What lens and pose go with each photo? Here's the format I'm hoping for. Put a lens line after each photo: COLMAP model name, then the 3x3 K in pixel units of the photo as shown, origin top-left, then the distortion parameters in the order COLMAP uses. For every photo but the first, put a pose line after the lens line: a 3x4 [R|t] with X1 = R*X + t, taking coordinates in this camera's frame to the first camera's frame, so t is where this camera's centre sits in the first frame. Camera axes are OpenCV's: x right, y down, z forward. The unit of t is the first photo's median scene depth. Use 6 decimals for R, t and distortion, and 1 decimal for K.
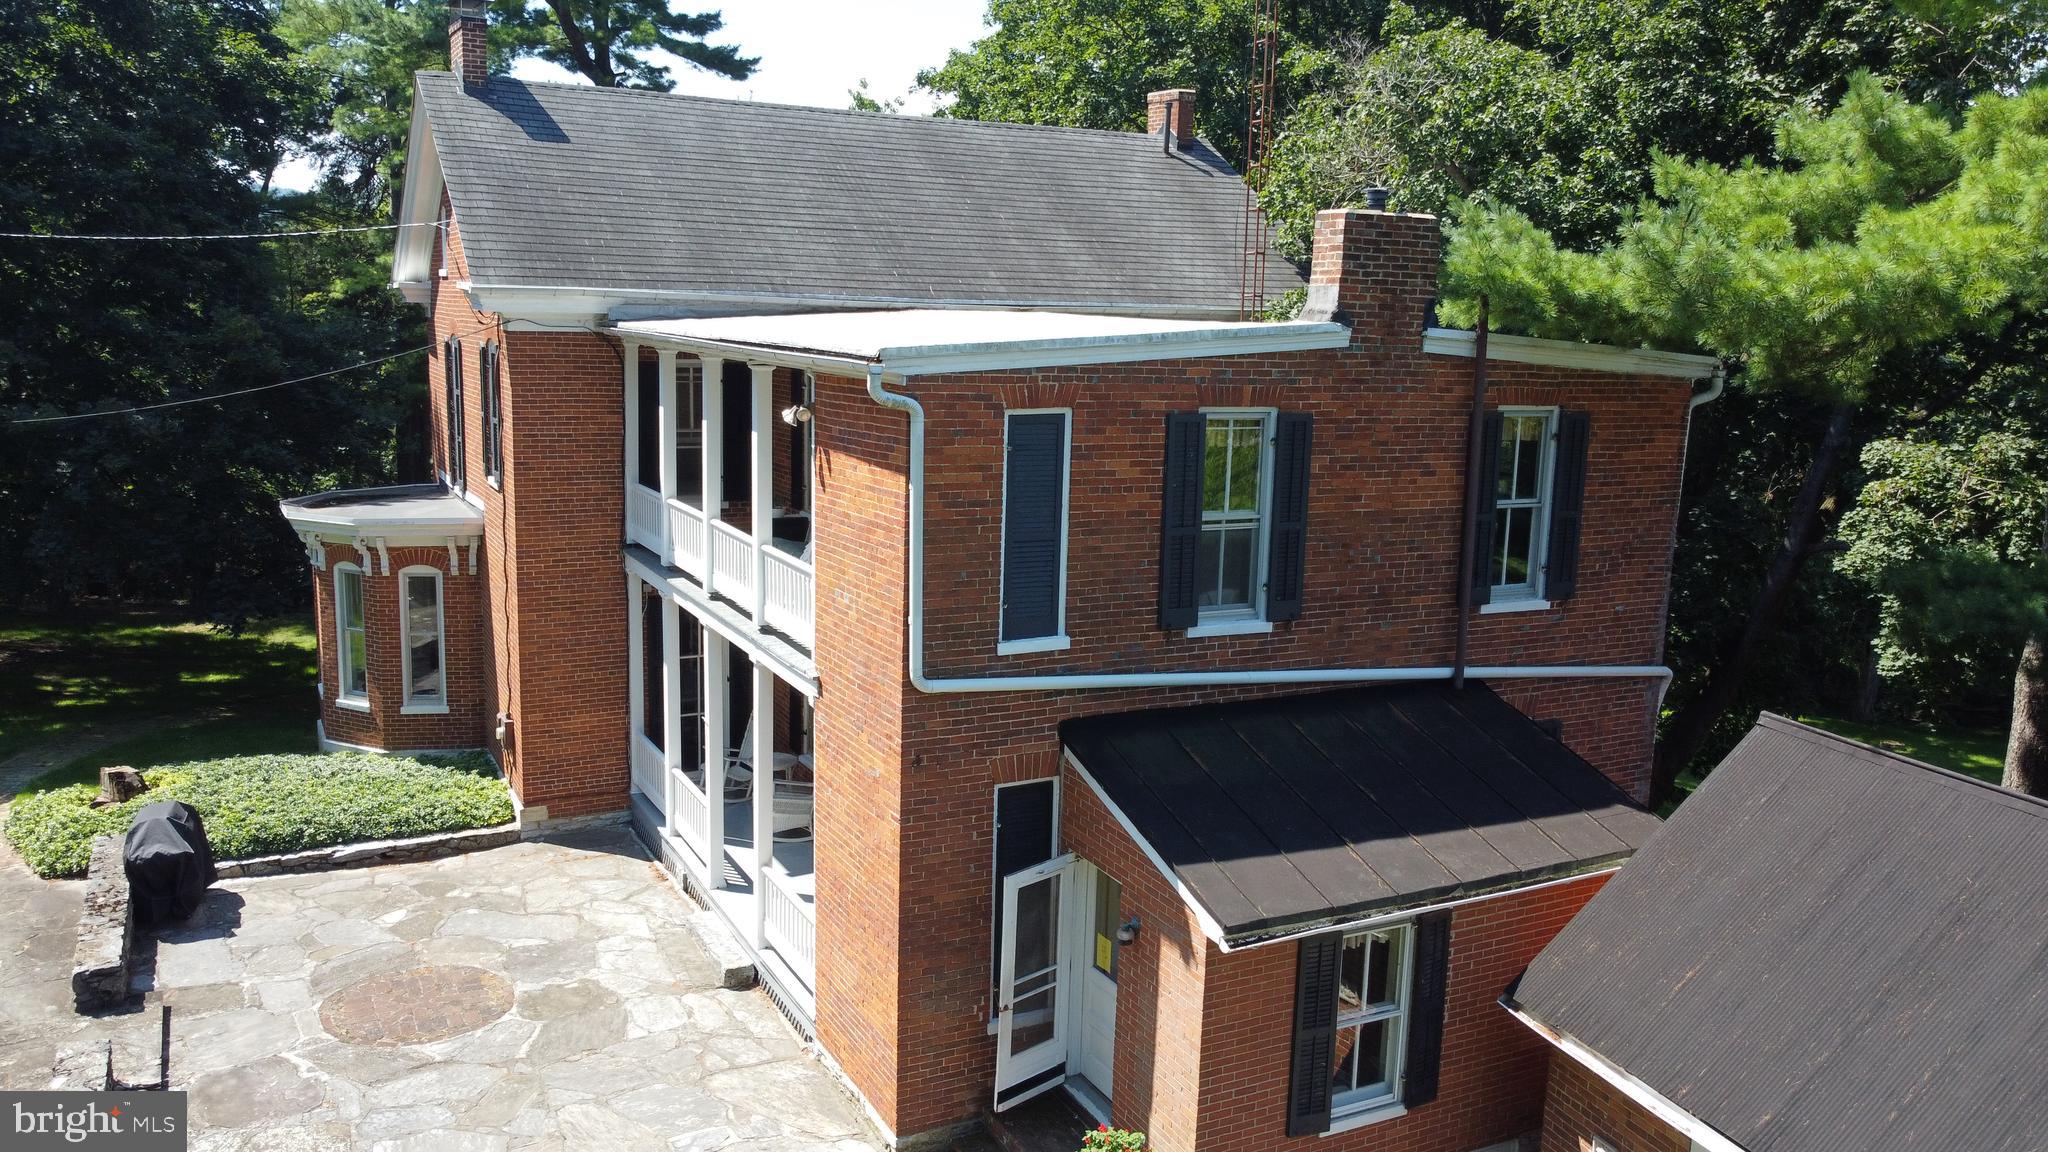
lens RADIAL K [[1541.4, 0, 1022.9], [0, 1541.4, 577.0], [0, 0, 1]] dist [-0.003498, 0.000662]
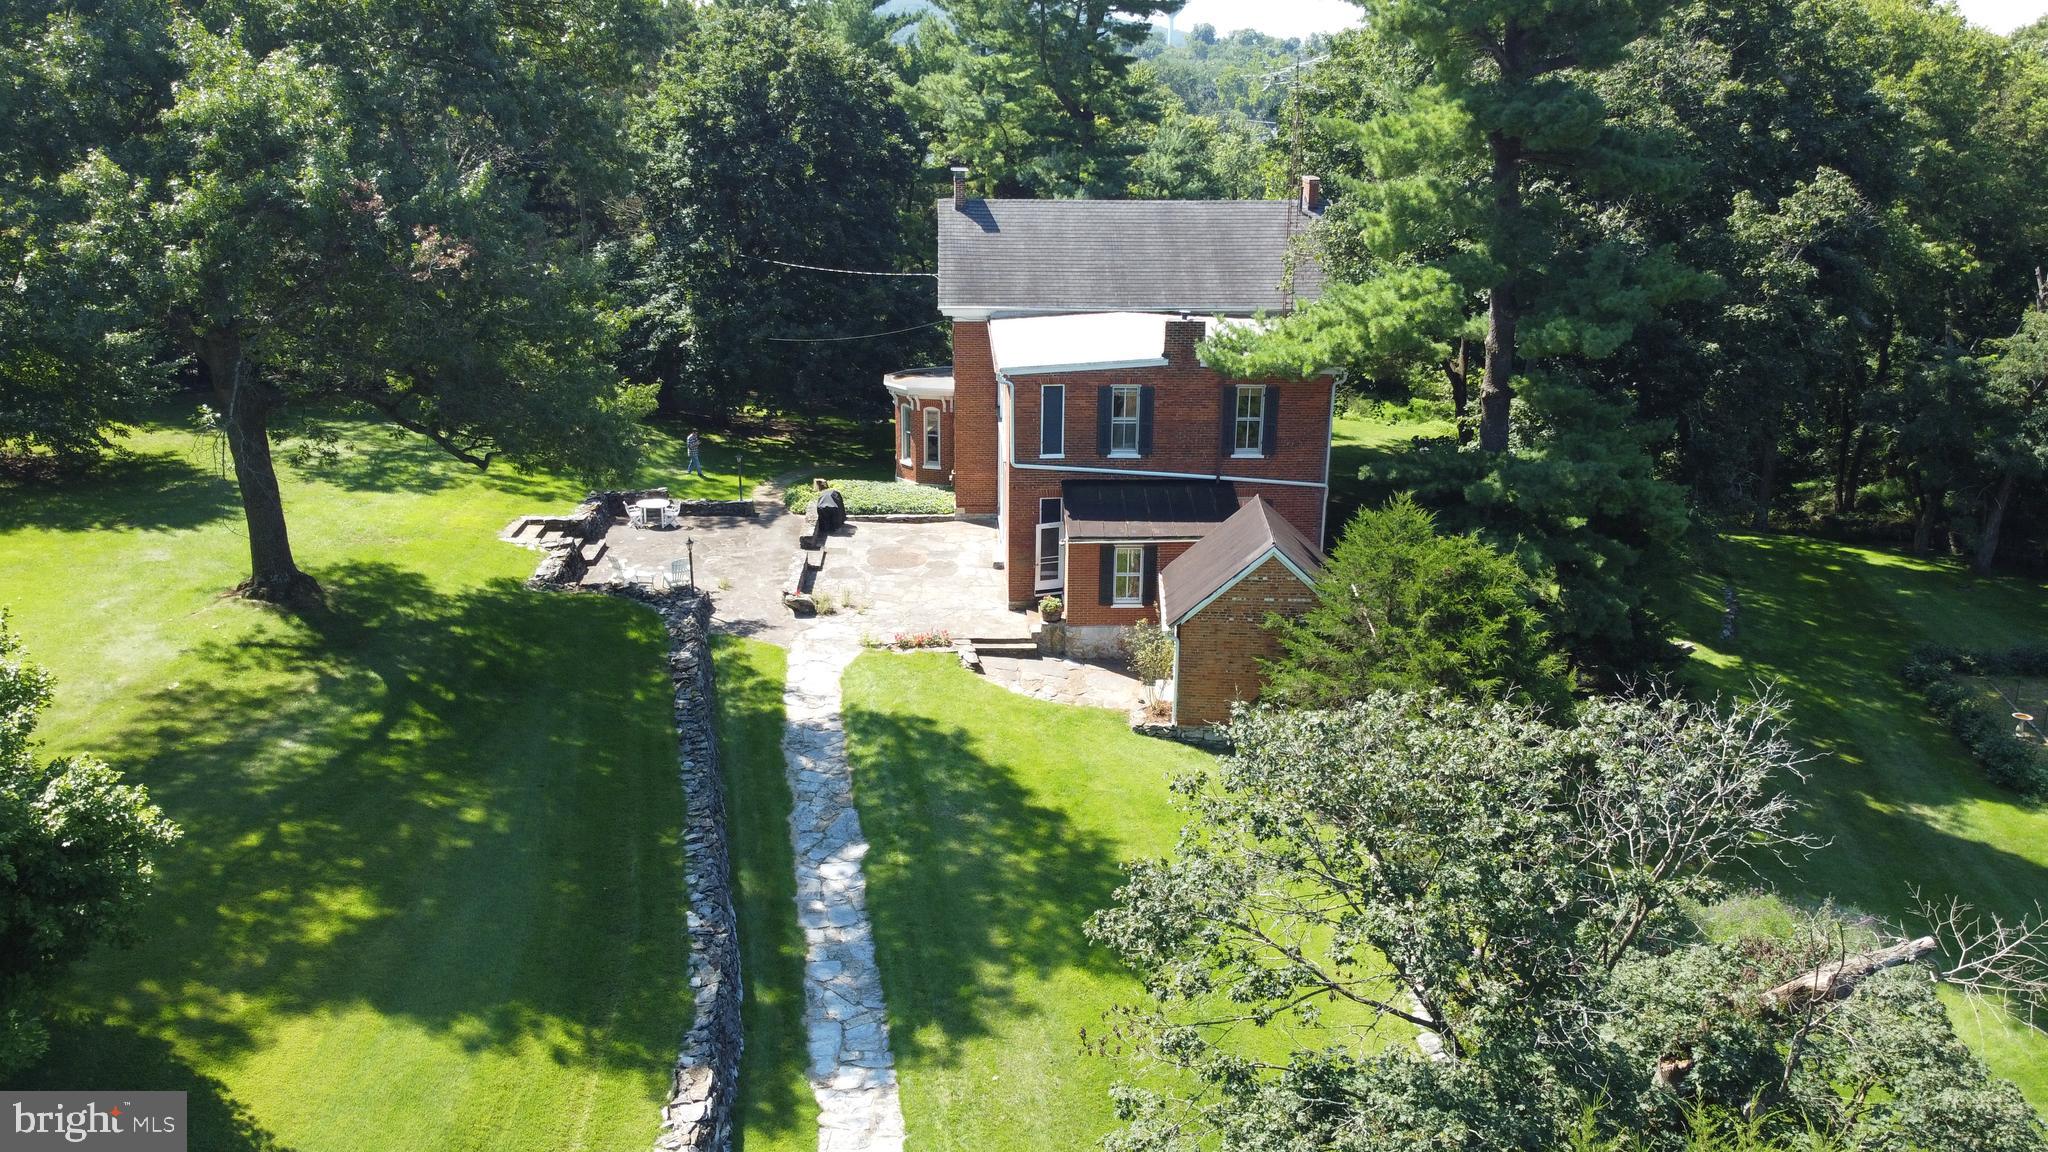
lens RADIAL K [[1541.4, 0, 1022.7], [0, 1541.4, 575.0], [0, 0, 1]] dist [-0.003498, 0.000662]
pose [[0.907533, 0.105854, -0.406422, 1.090091], [-0.053953, 0.989082, 0.137132, -0.126104], [0.416501, -0.102524, 0.903336, -1.675224]]
